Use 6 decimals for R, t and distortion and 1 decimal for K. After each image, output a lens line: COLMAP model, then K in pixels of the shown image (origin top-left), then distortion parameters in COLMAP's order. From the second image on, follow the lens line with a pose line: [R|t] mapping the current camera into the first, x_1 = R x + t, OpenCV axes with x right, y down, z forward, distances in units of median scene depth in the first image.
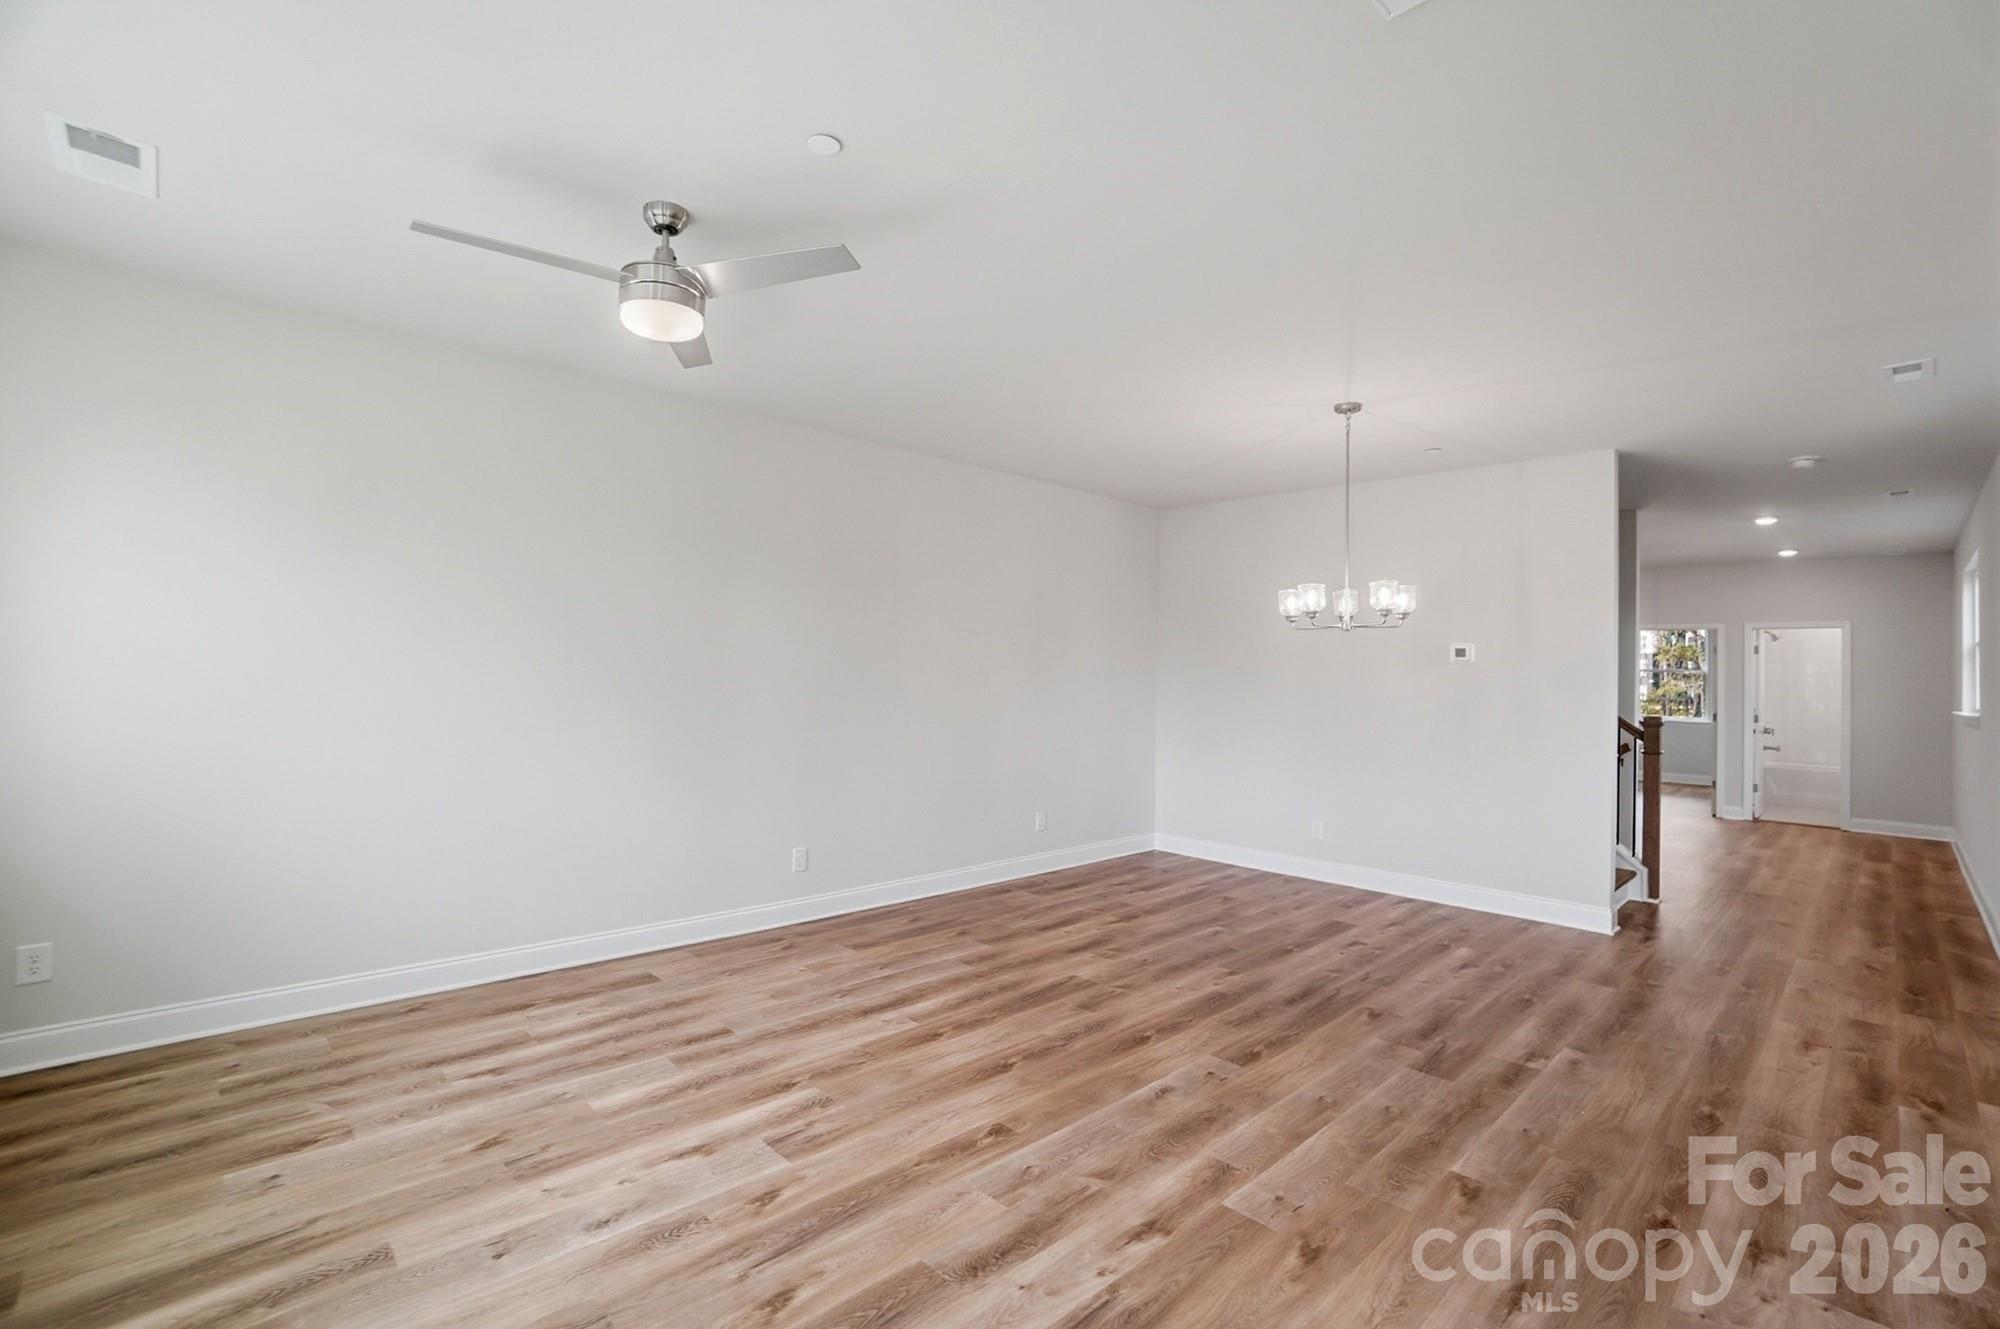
lens RADIAL K [[886.8, 0, 999.2], [0, 886.8, 669.4], [0, 0, 1]] dist [-0.064226, 0.025006]
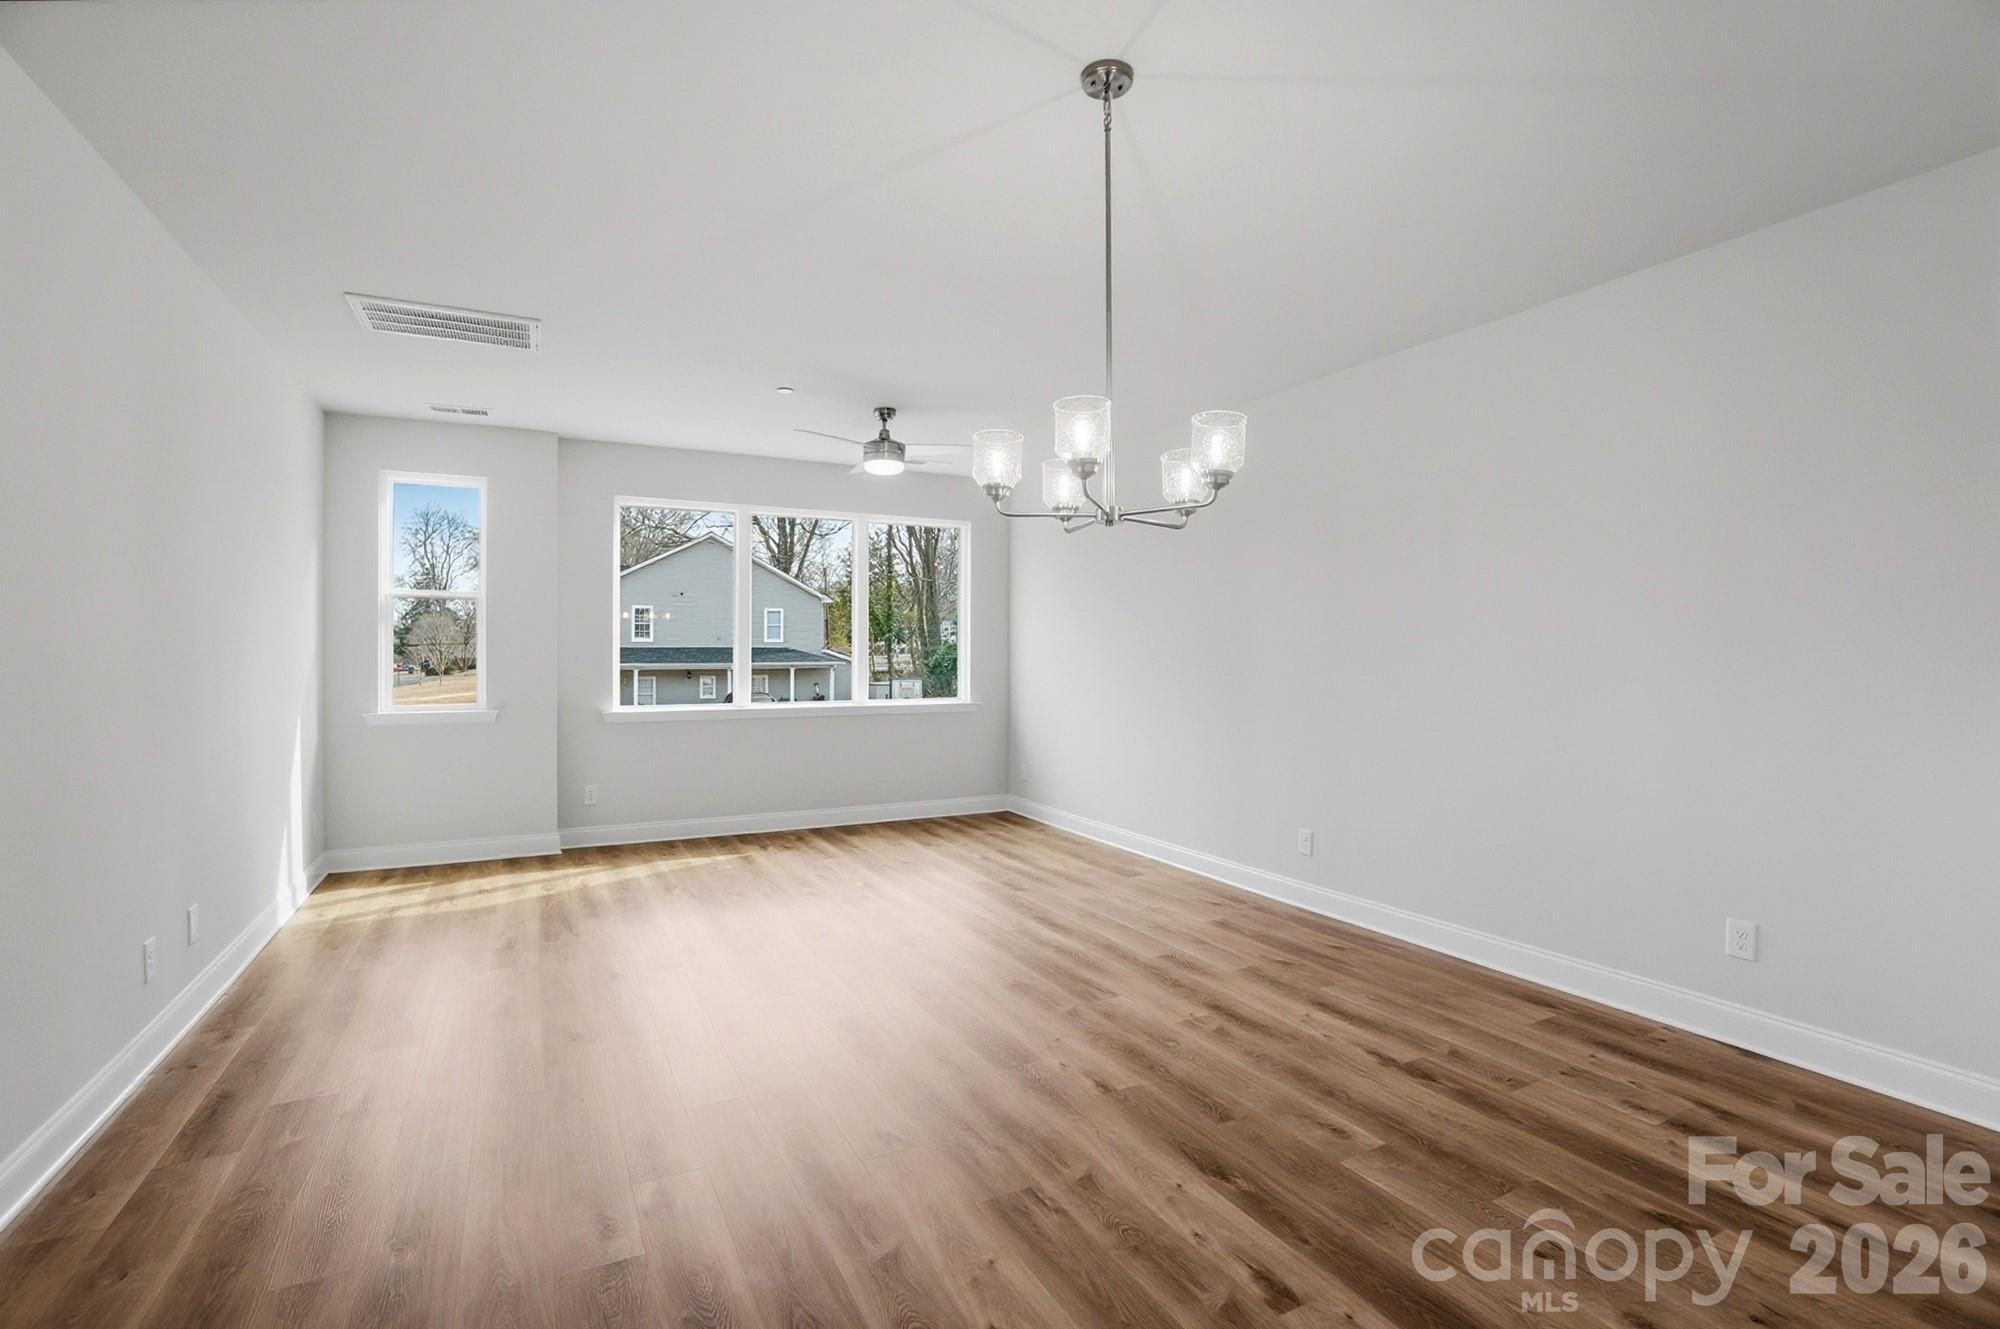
lens RADIAL K [[912.9, 0, 996.9], [0, 912.9, 655.4], [0, 0, 1]] dist [-0.052516, 0.021947]
pose [[-0.288998, -0.019893, -0.957123, 0.988609], [0.003012, 0.999760, -0.021689, 0.043837], [0.957325, -0.009151, -0.288869, 1.184552]]
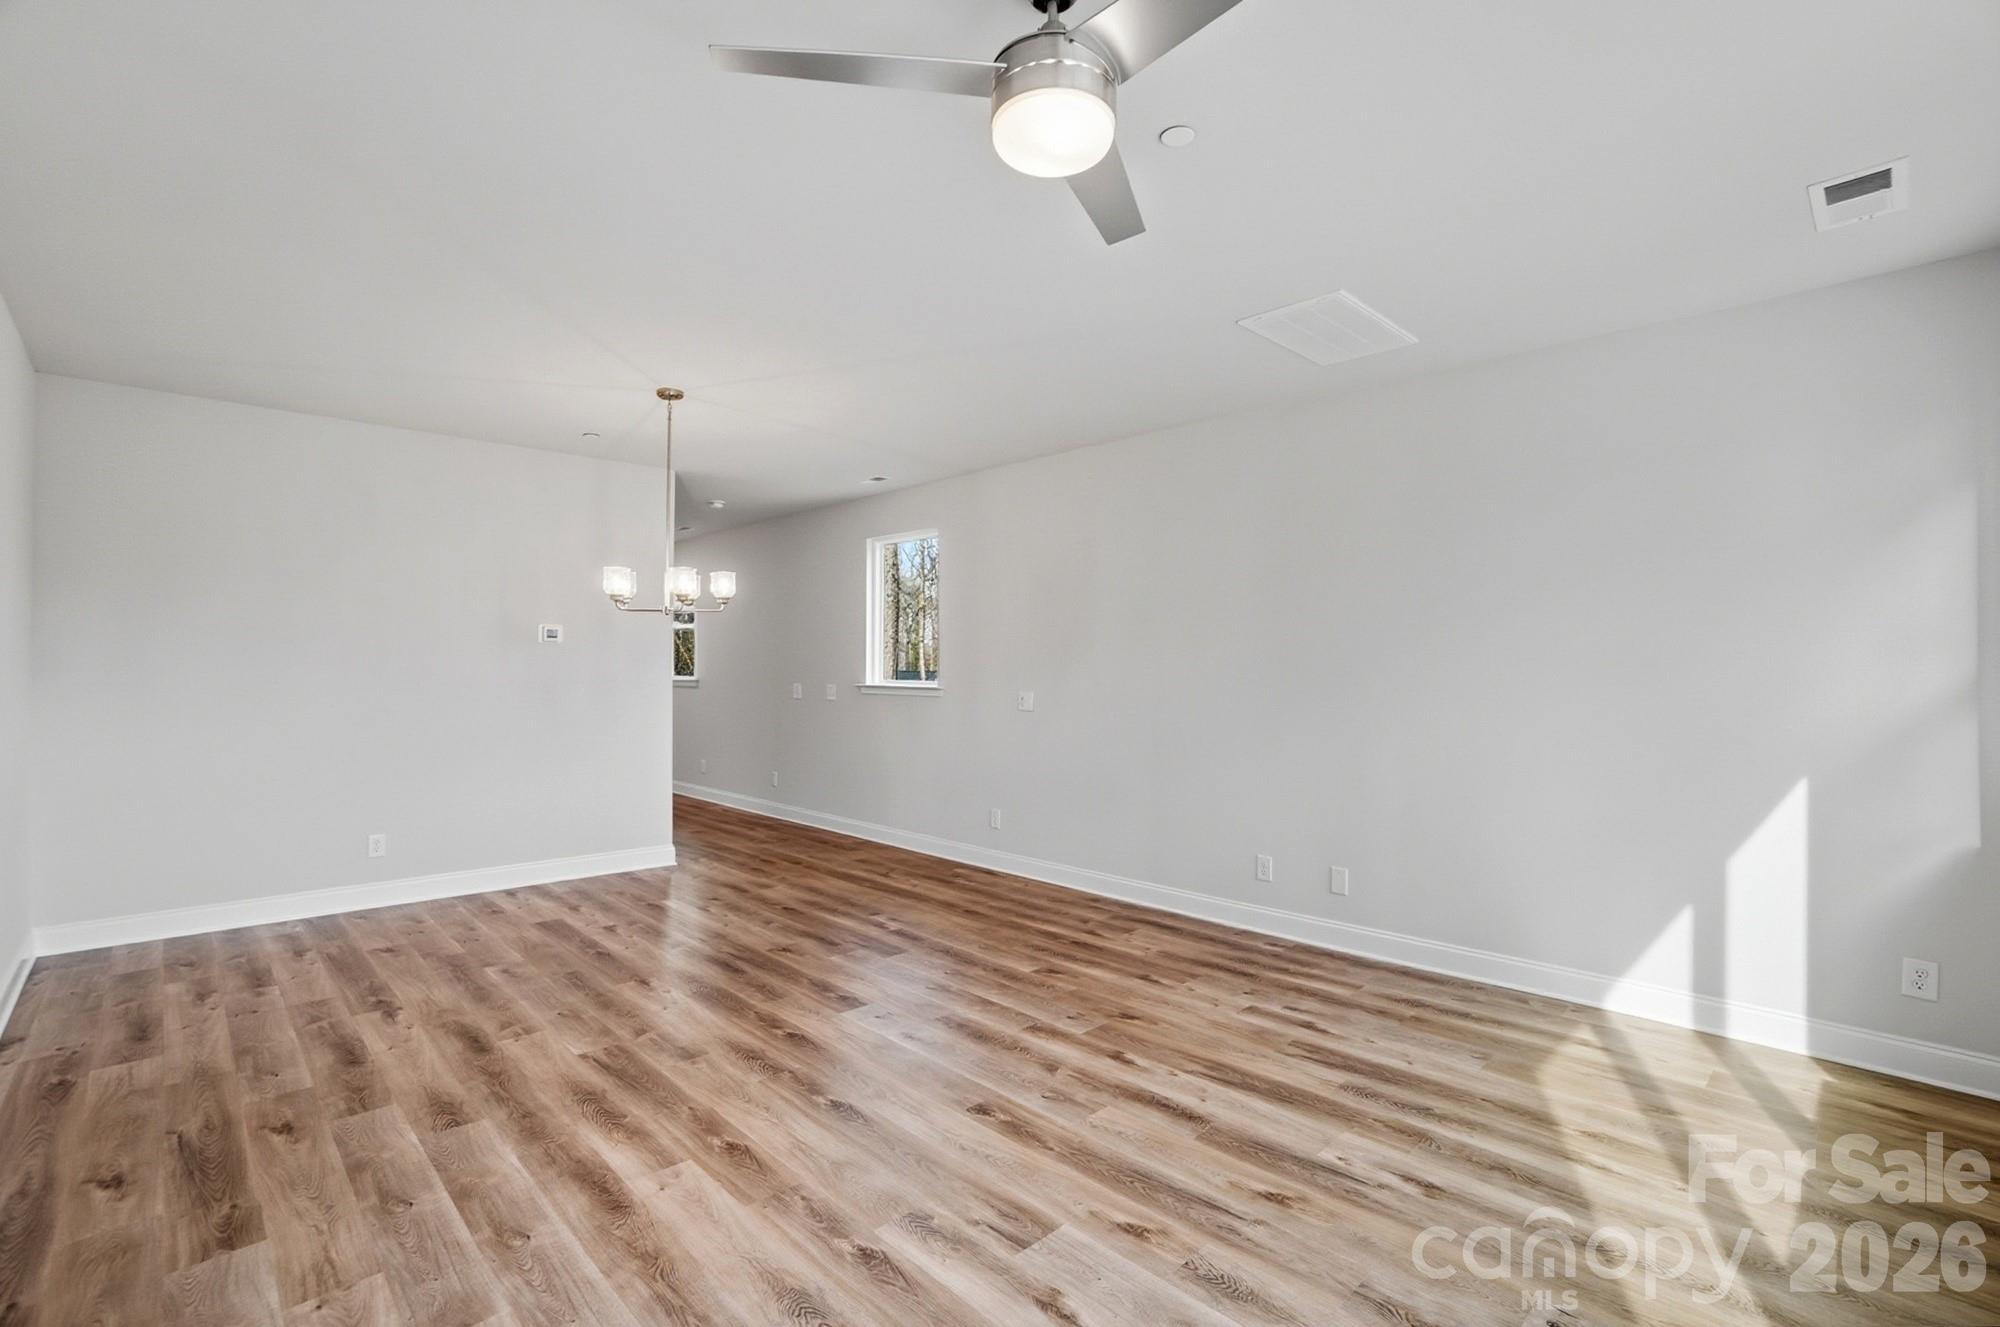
lens RADIAL K [[886.8, 0, 999.2], [0, 886.8, 668.4], [0, 0, 1]] dist [-0.064226, 0.025006]
pose [[0.004449, -0.020453, 0.999781, -0.681447], [-0.009184, 0.999748, 0.020493, -0.006366], [-0.999948, -0.009273, 0.004260, 0.659623]]
